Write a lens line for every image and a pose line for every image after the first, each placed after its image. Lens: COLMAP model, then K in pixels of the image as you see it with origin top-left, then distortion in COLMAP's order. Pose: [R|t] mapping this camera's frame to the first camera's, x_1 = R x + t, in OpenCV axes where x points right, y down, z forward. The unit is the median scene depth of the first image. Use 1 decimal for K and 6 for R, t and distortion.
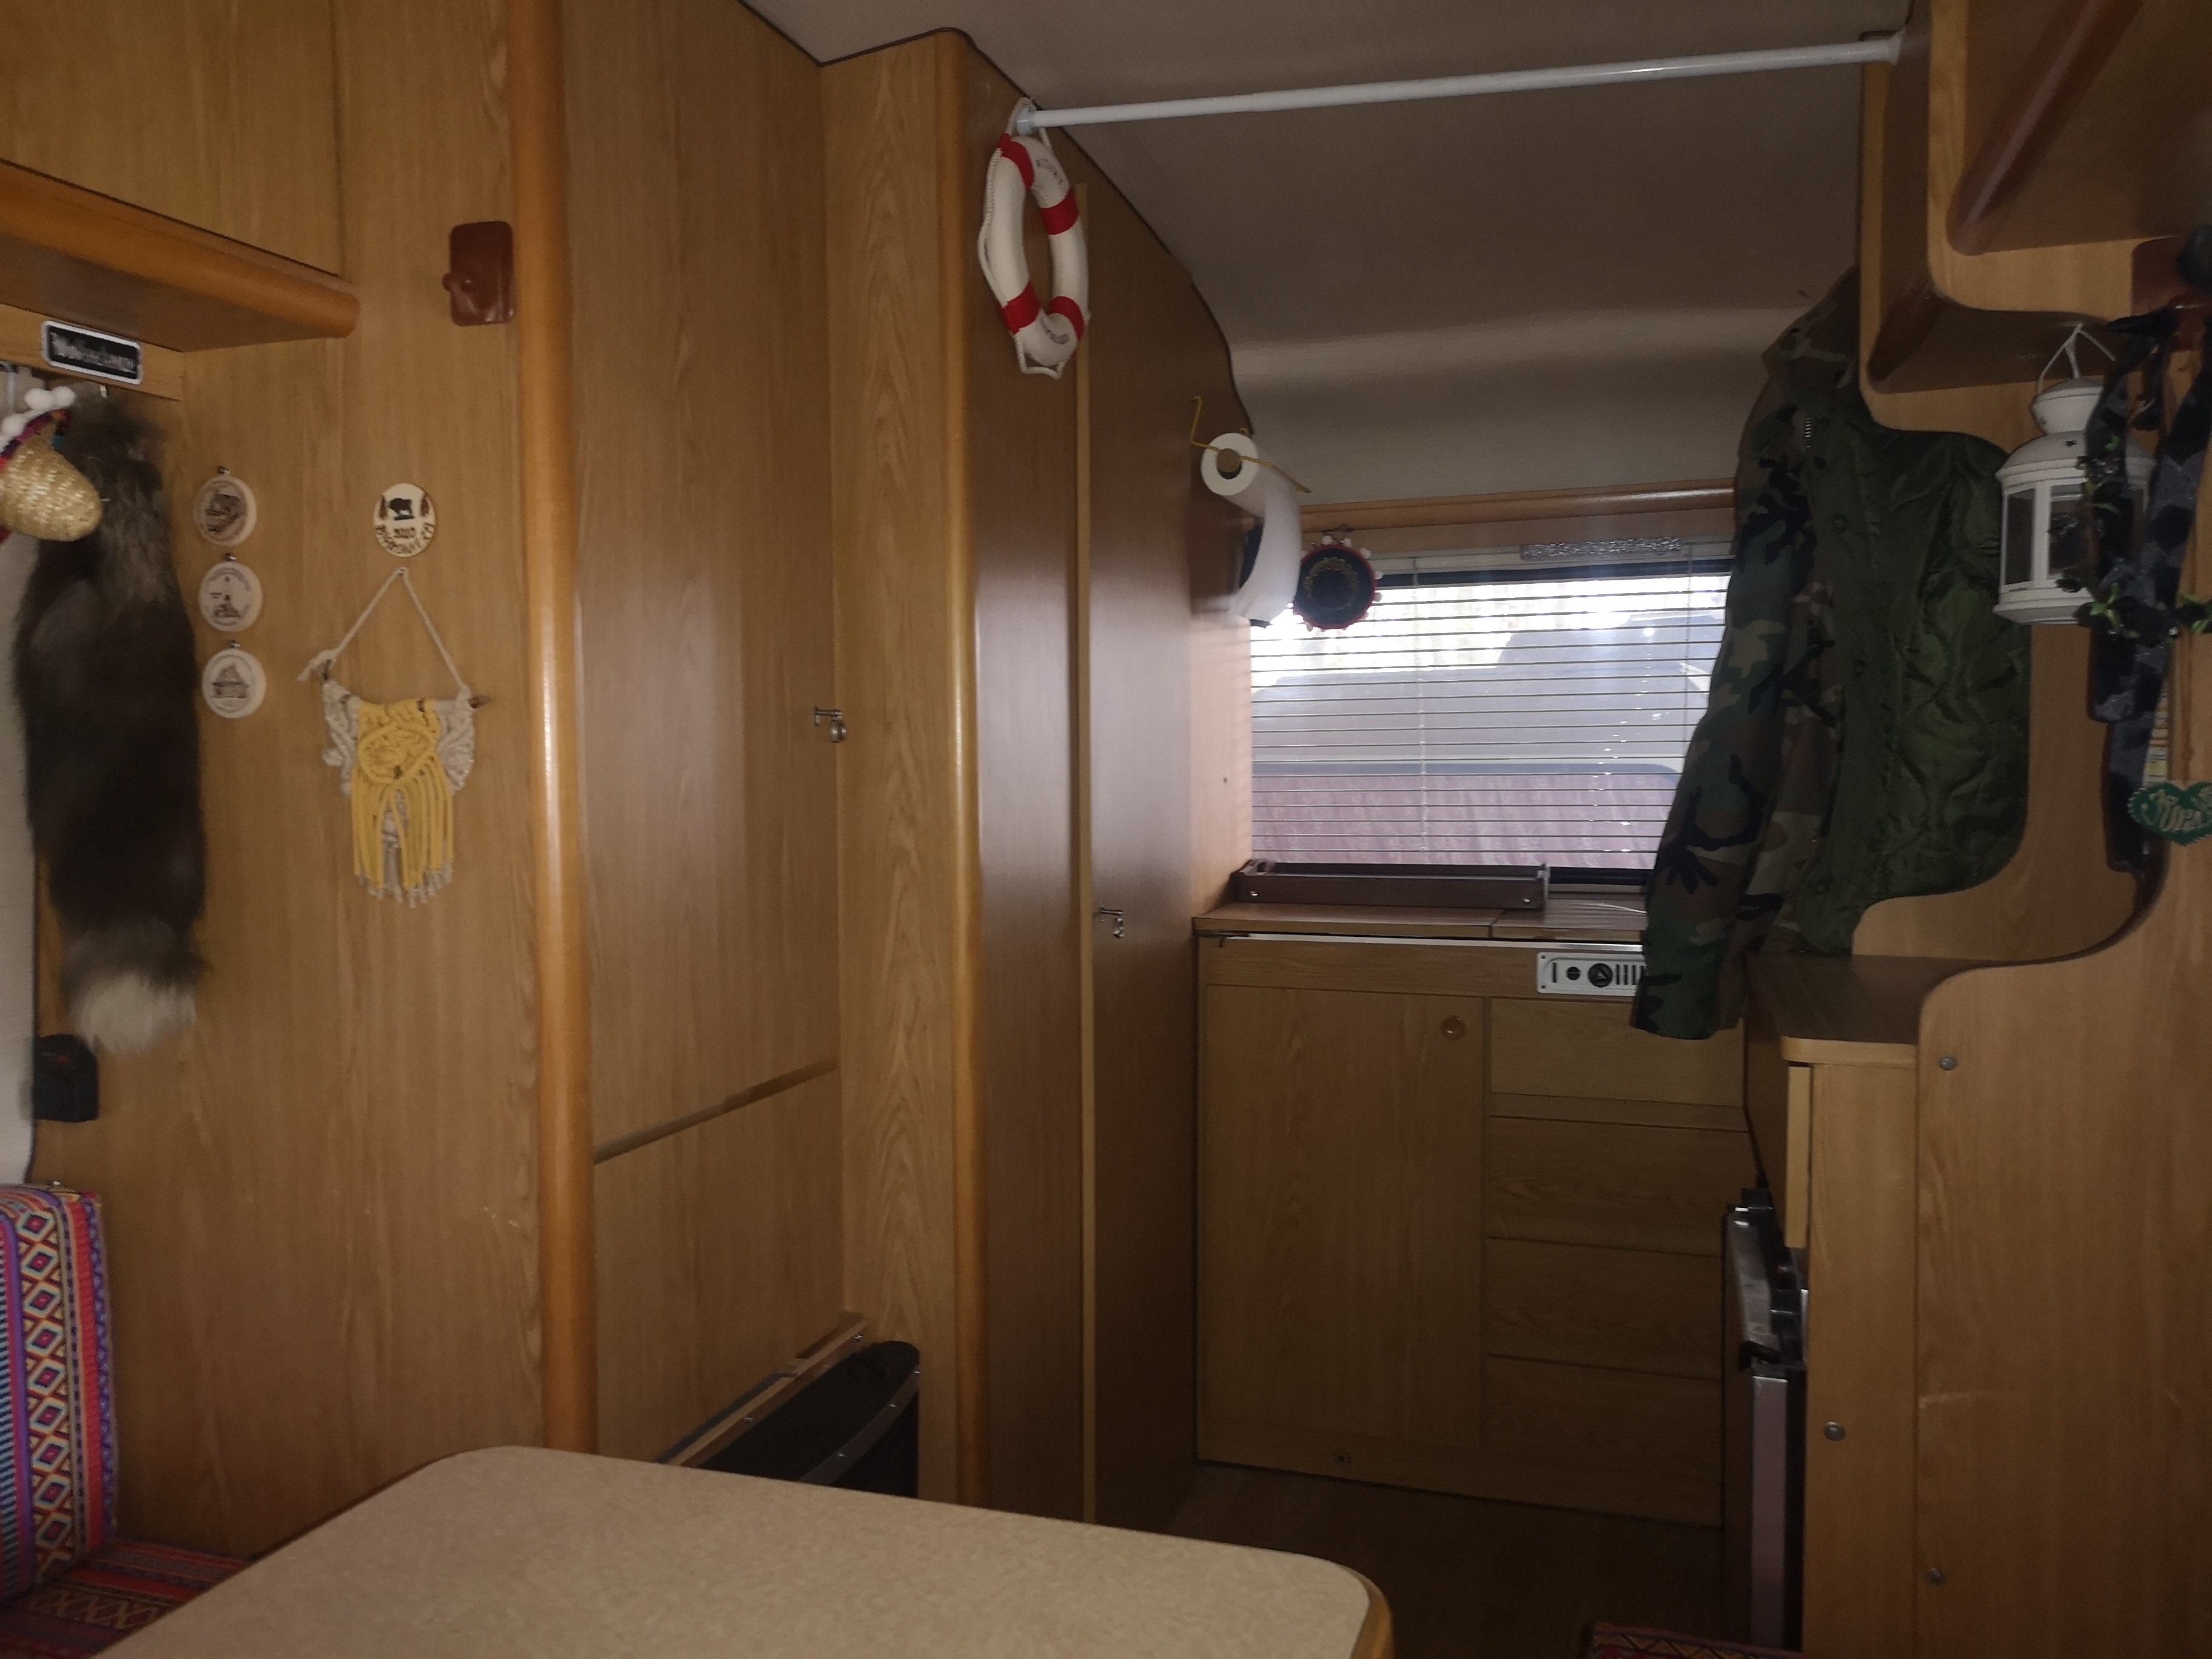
lens RADIAL K [[1692.4, 0, 1097.3], [0, 1692.4, 827.0], [0, 0, 1]] dist [0.065162, -0.071877]
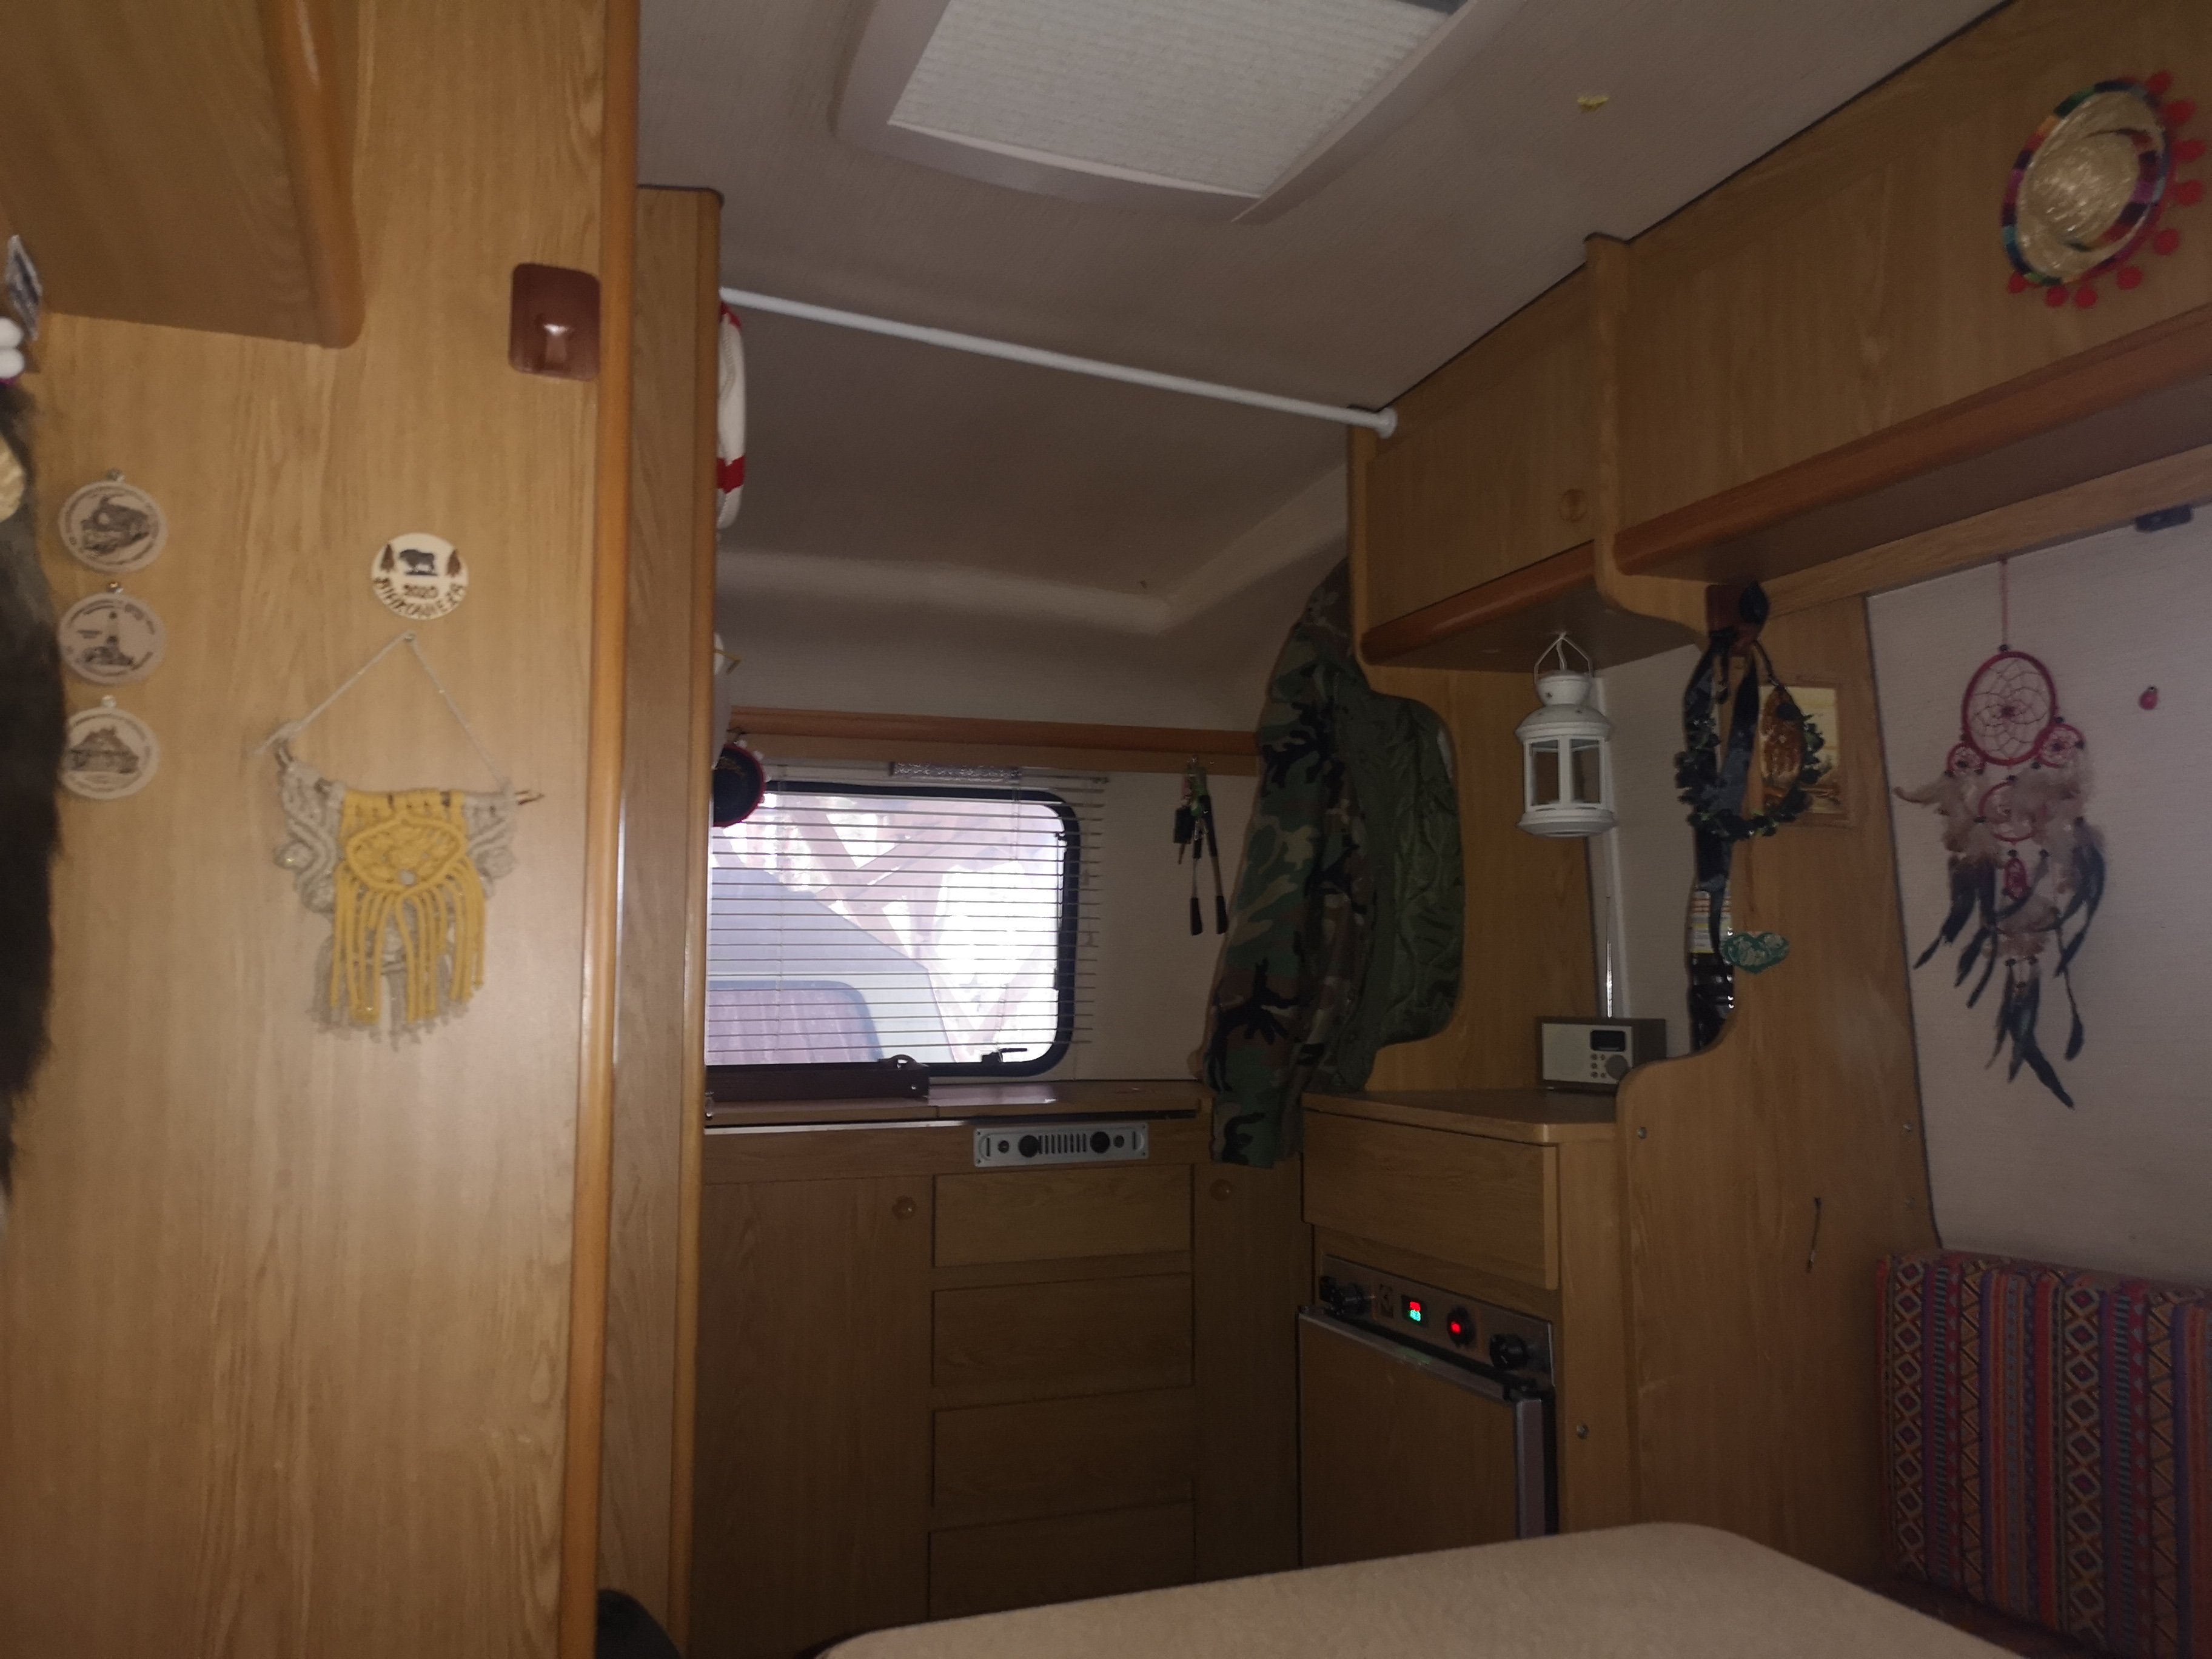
lens RADIAL K [[1692.4, 0, 1097.3], [0, 1692.4, 827.0], [0, 0, 1]] dist [0.065162, -0.071877]
pose [[0.772089, 0.068060, 0.631860, -0.643138], [0.028613, 0.989518, -0.141547, 0.065193], [-0.634870, 0.127366, 0.762048, 0.168613]]
